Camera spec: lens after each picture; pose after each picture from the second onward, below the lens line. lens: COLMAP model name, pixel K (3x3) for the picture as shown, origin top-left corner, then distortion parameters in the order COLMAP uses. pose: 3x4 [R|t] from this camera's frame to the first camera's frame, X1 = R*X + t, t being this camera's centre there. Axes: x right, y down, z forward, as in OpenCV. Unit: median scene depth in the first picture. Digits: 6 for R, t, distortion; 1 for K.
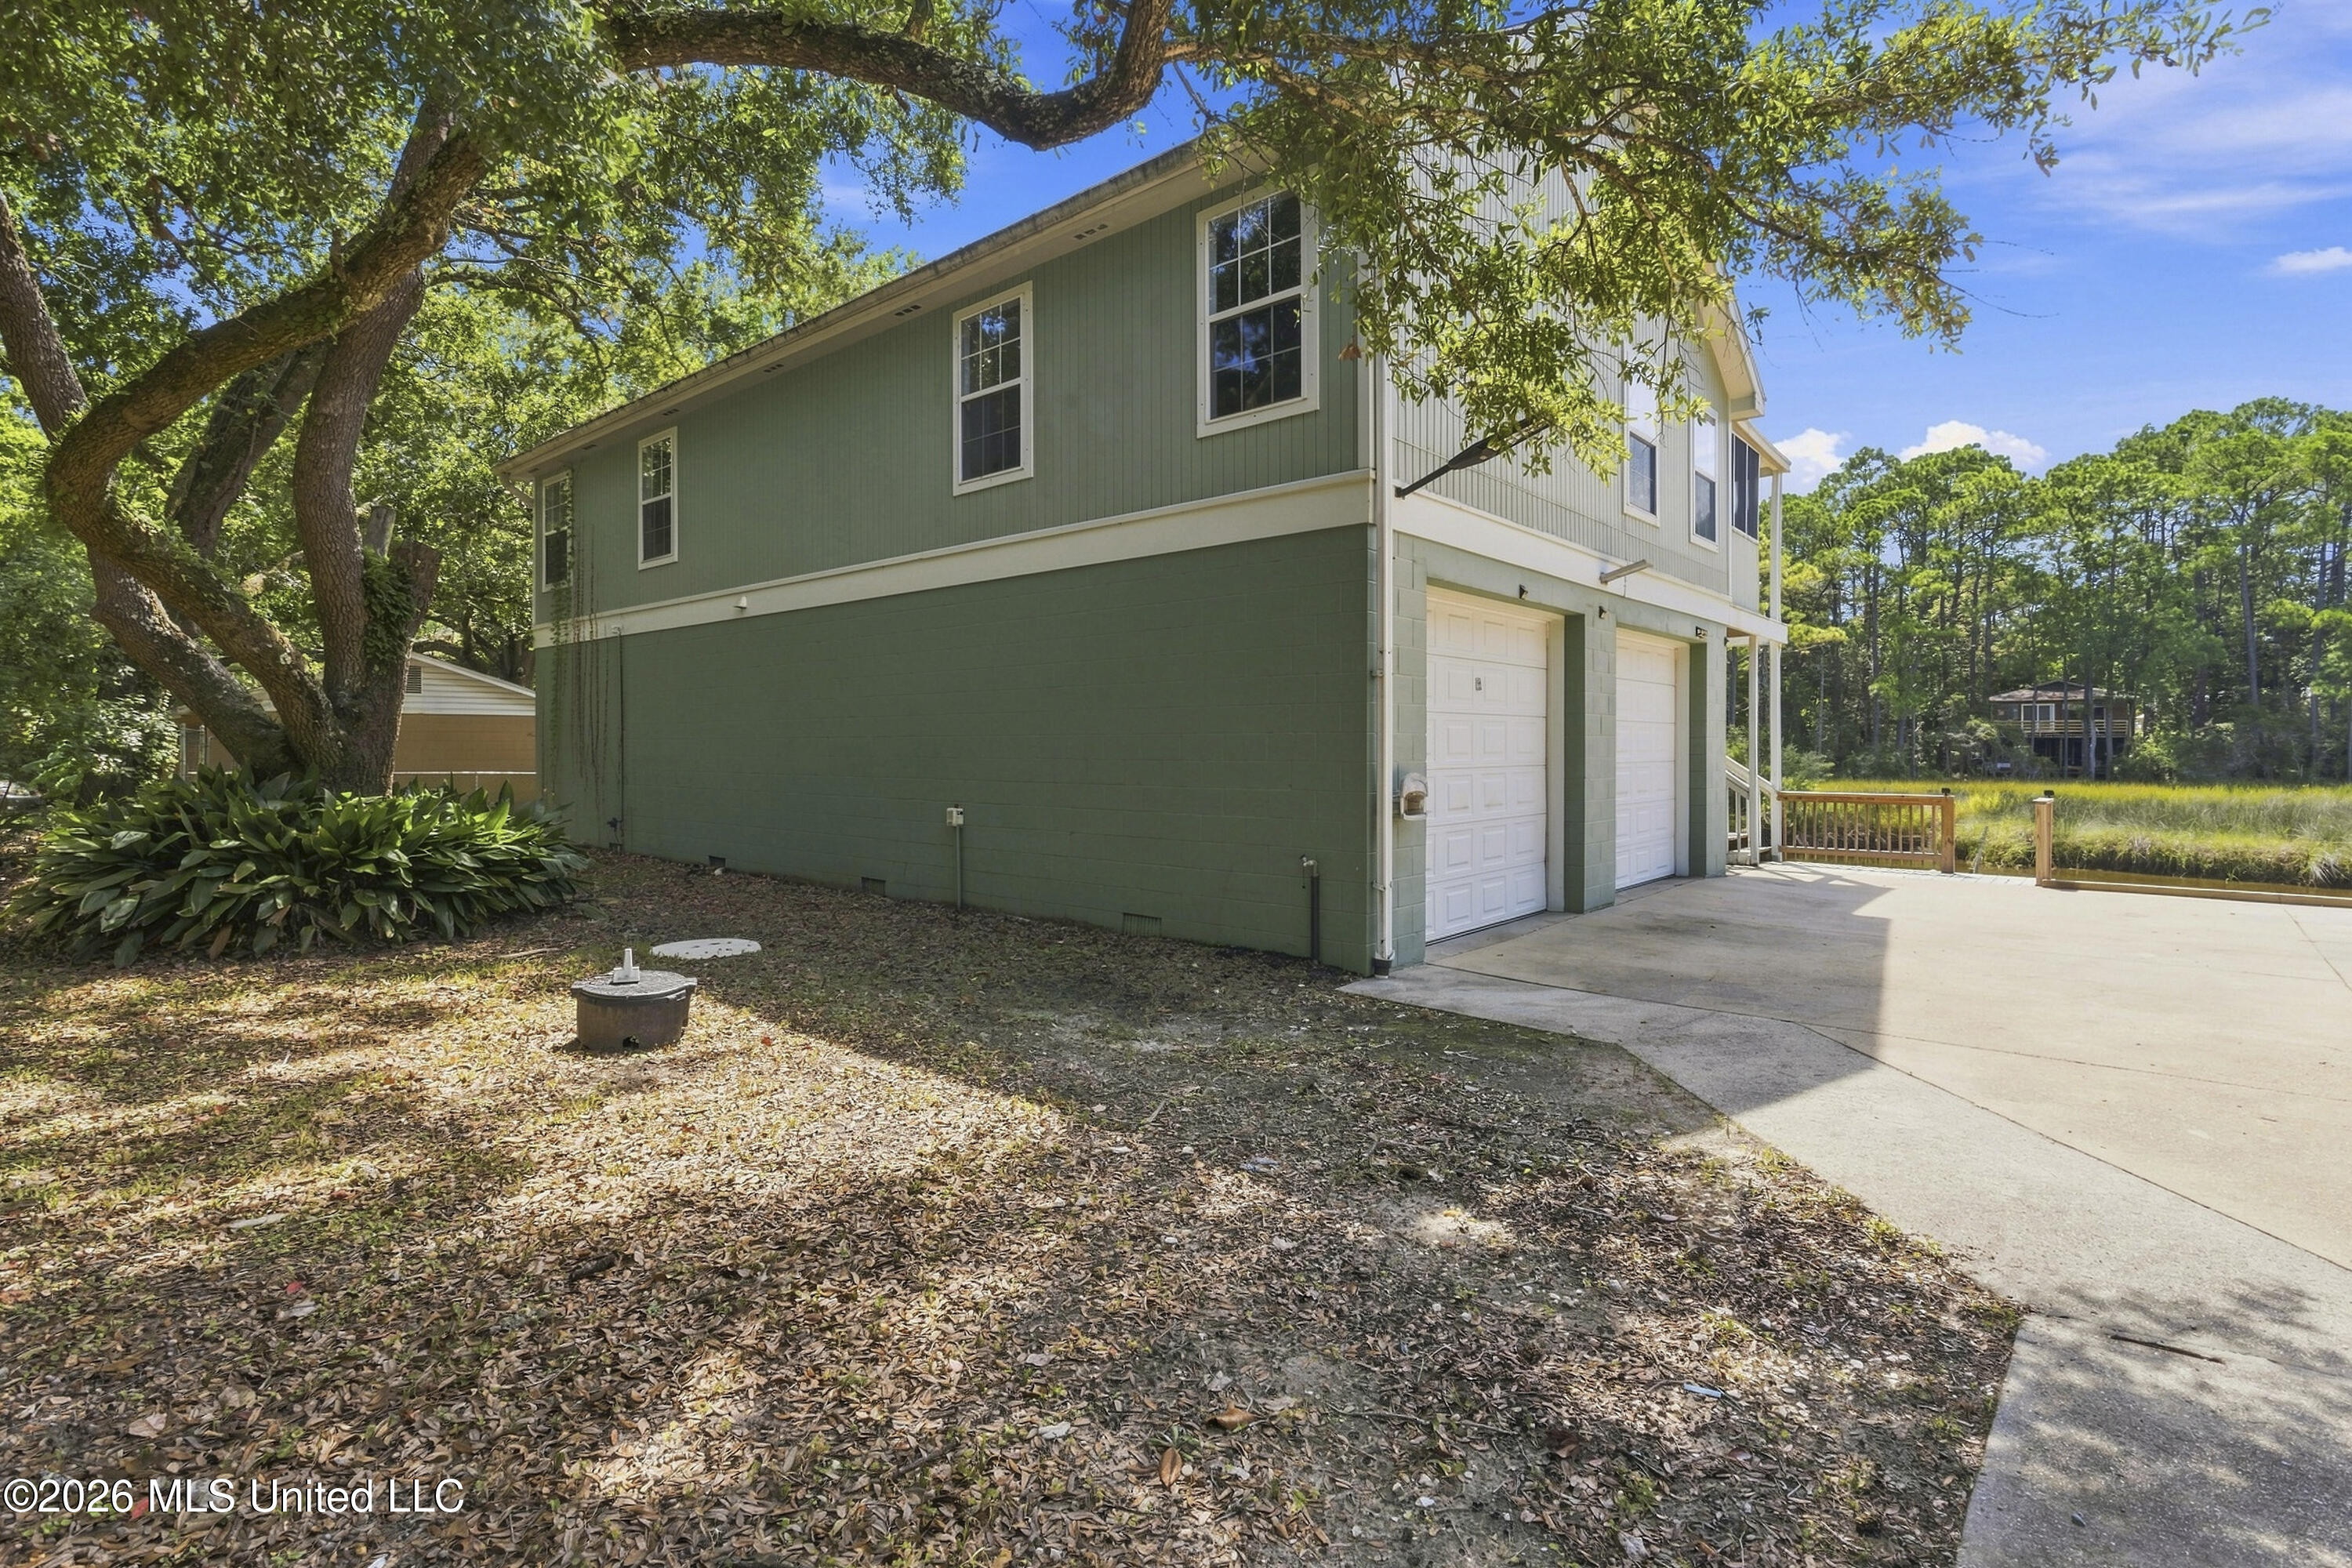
lens RADIAL K [[1182.3, 0, 1171.8], [0, 1182.3, 774.9], [0, 0, 1]] dist [-0.008410, -0.000162]
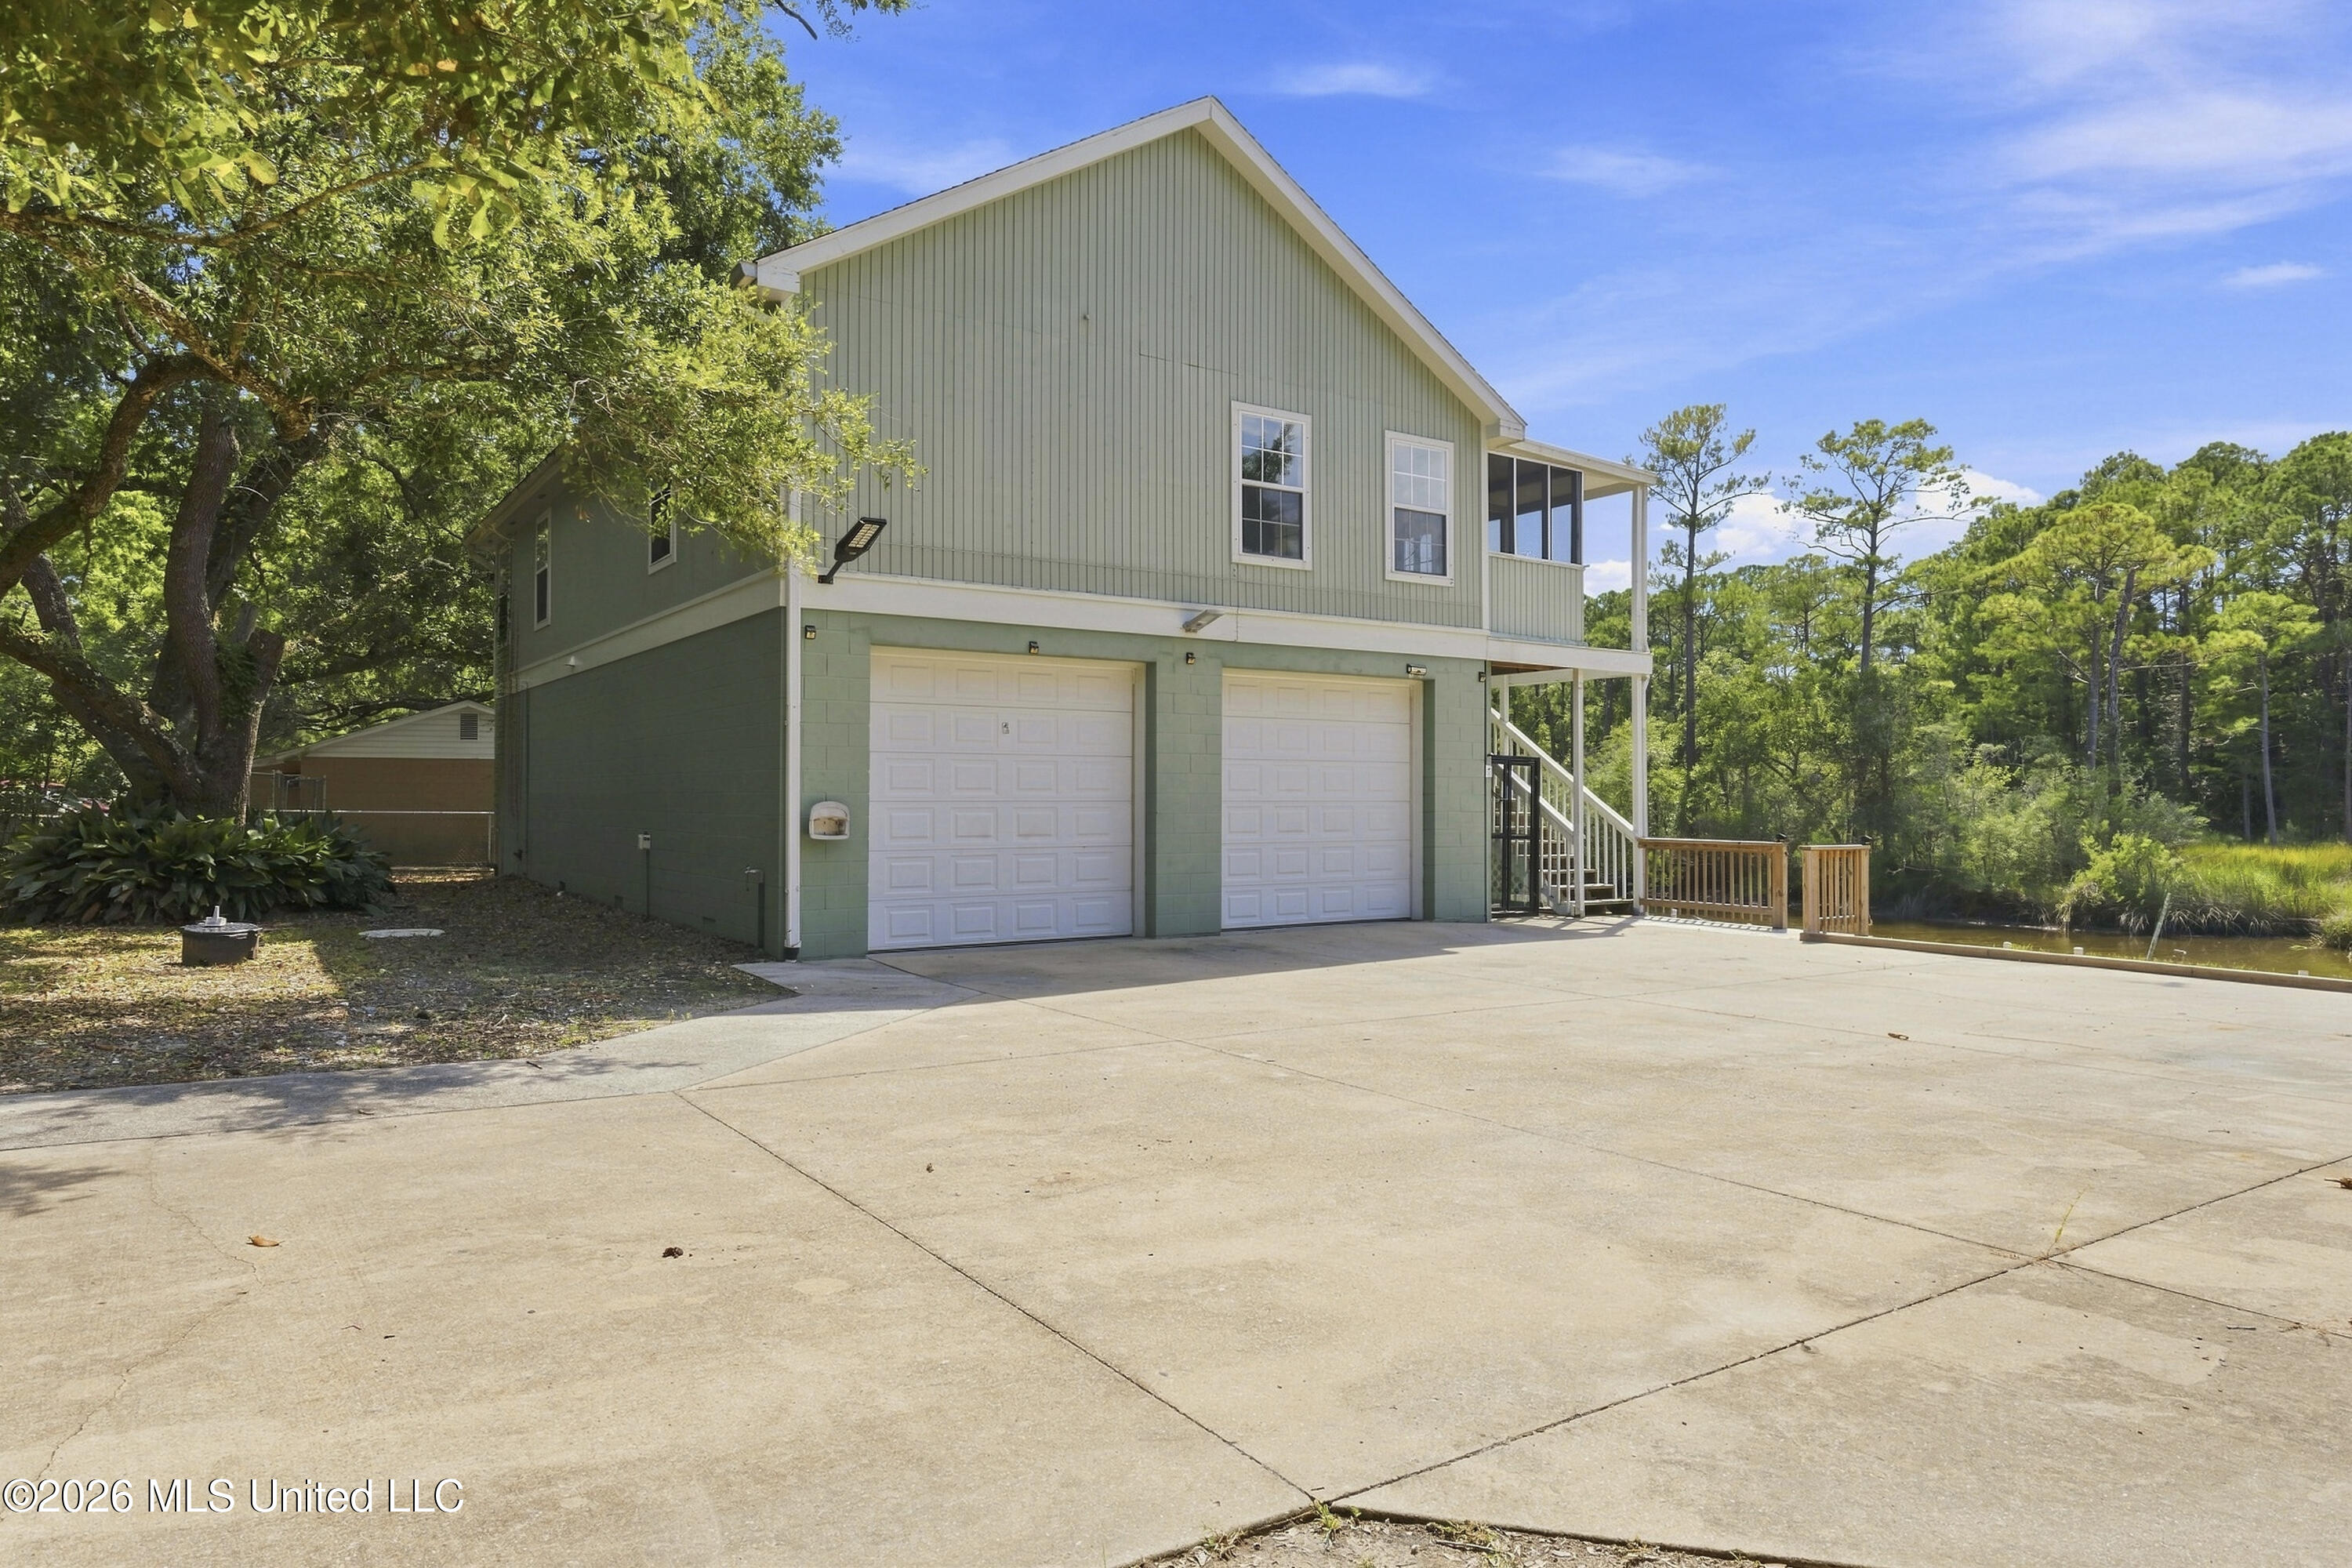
lens RADIAL K [[1534.3, 0, 1176.0], [0, 1534.3, 784.0], [0, 0, 1]] dist [-0.004274, -0.000953]
pose [[0.962098, 0.000243, -0.272704, 0.904902], [-0.010129, 0.999341, -0.034844, 0.030634], [0.272516, 0.036285, 0.961467, -0.419747]]
